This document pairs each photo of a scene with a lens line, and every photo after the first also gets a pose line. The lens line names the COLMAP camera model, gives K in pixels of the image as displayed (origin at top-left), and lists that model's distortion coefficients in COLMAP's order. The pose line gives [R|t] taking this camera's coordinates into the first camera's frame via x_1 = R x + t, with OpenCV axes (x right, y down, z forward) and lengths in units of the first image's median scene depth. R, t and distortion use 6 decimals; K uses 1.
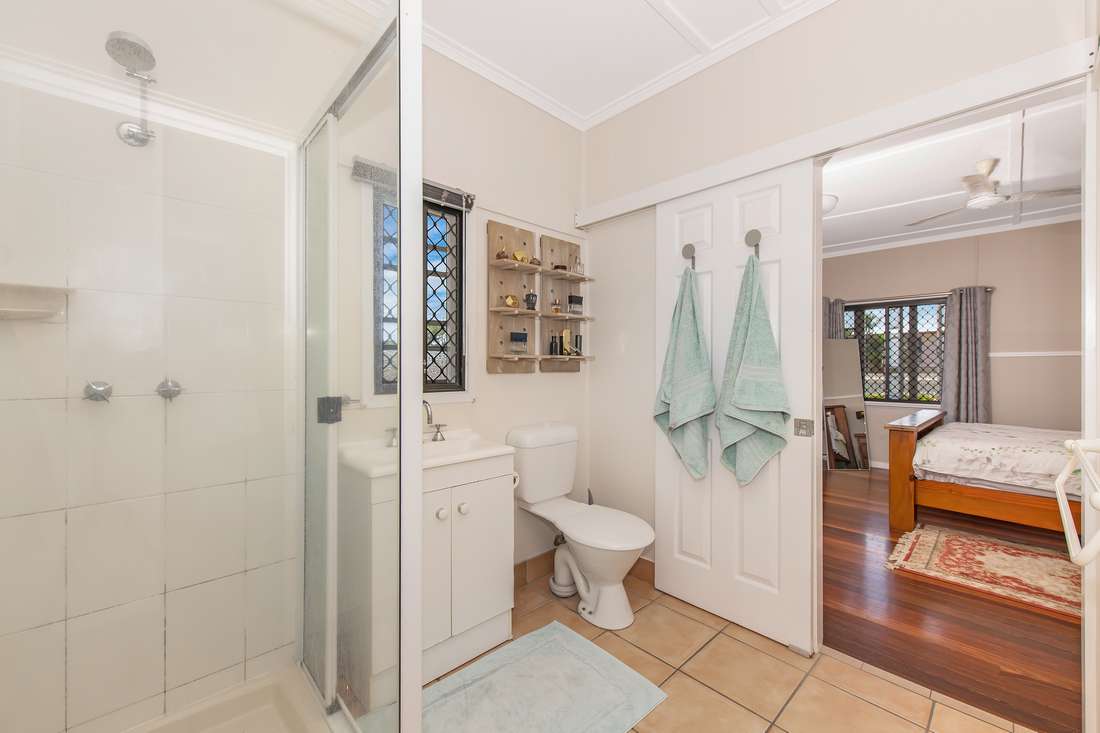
lens RADIAL K [[438.4, 0, 547.7], [0, 438.4, 363.5], [0, 0, 1]] dist [0.001925, -0.000156]
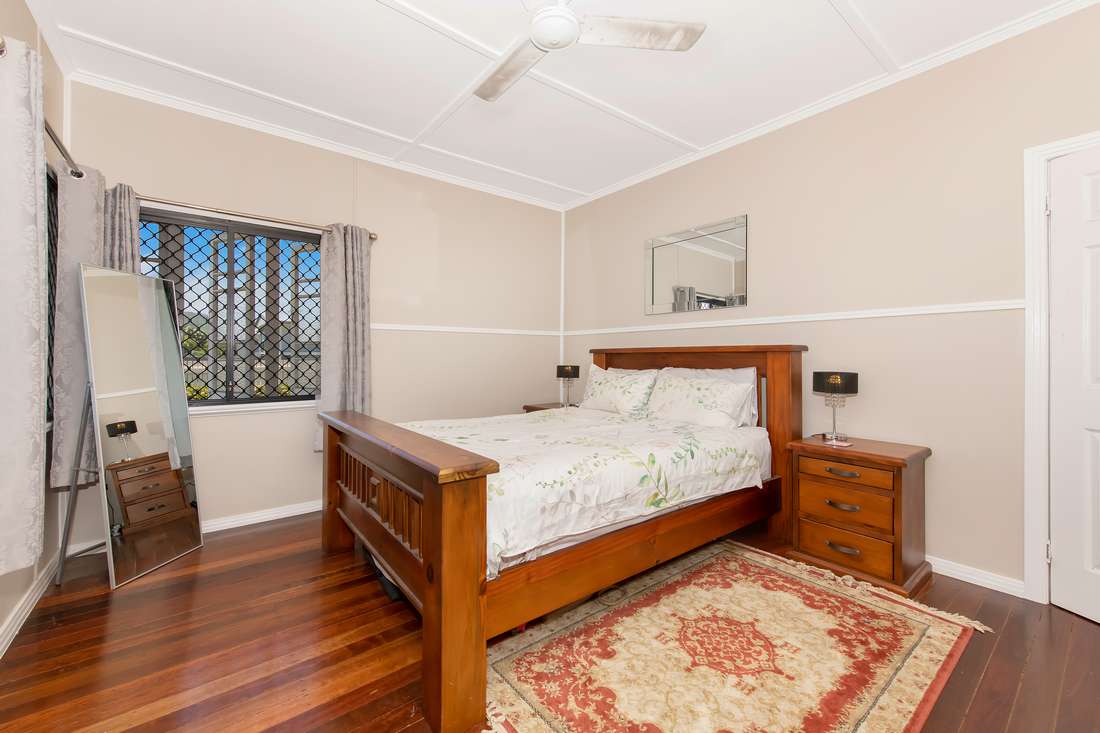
lens RADIAL K [[438.4, 0, 550.9], [0, 438.4, 360.4], [0, 0, 1]] dist [0.001925, -0.000156]
pose [[0.087856, -0.002719, 0.996129, 0.457889], [-0.004489, 0.999985, 0.003125, 0.051566], [-0.996123, -0.004746, 0.087842, 0.961345]]
